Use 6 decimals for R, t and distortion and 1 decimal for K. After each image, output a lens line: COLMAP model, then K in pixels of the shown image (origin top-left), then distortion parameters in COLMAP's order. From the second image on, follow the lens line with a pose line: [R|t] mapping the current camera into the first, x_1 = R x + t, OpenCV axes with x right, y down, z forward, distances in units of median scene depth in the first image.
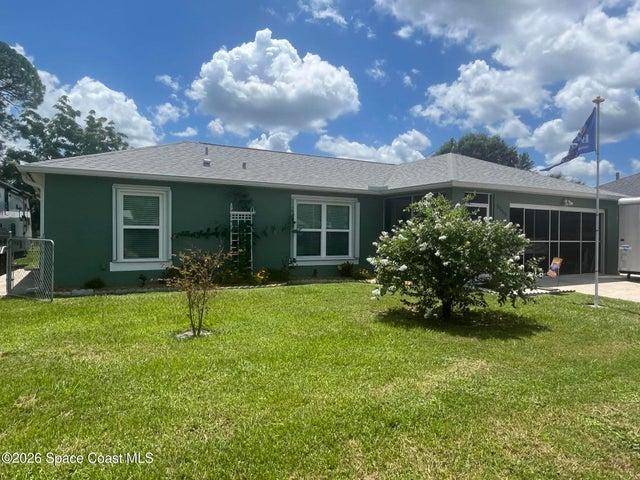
lens RADIAL K [[447.7, 0, 320.1], [0, 447.7, 236.7], [0, 0, 1]] dist [-0.045375, 0.005428]
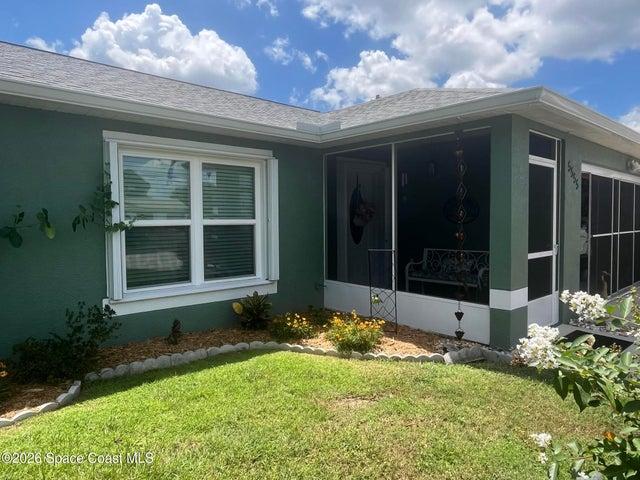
lens RADIAL K [[447.7, 0, 326.4], [0, 447.7, 234.0], [0, 0, 1]] dist [-0.045375, 0.005428]
pose [[0.973072, -0.020451, 0.229594, 0.028605], [0.014740, 0.999539, 0.026560, -0.011564], [-0.230031, -0.022460, 0.972924, 0.518066]]
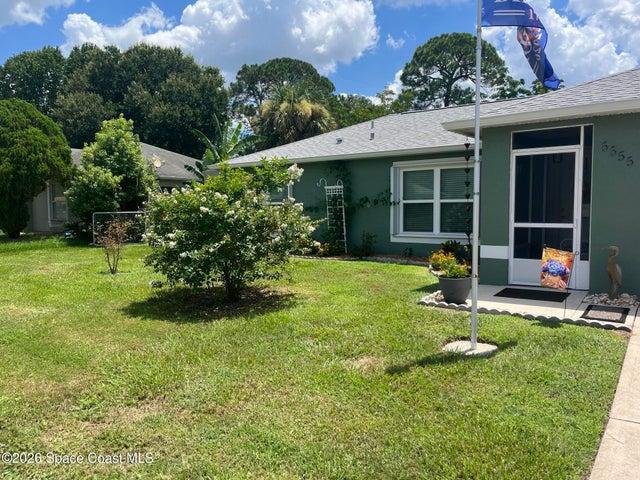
lens RADIAL K [[483.4, 0, 317.1], [0, 483.4, 244.0], [0, 0, 1]] dist [0.036915, -0.069847]
pose [[0.420674, 0.057220, -0.905406, 0.672798], [0.006285, 0.997801, 0.065980, 0.003837], [0.907190, -0.033446, 0.419389, 0.398033]]
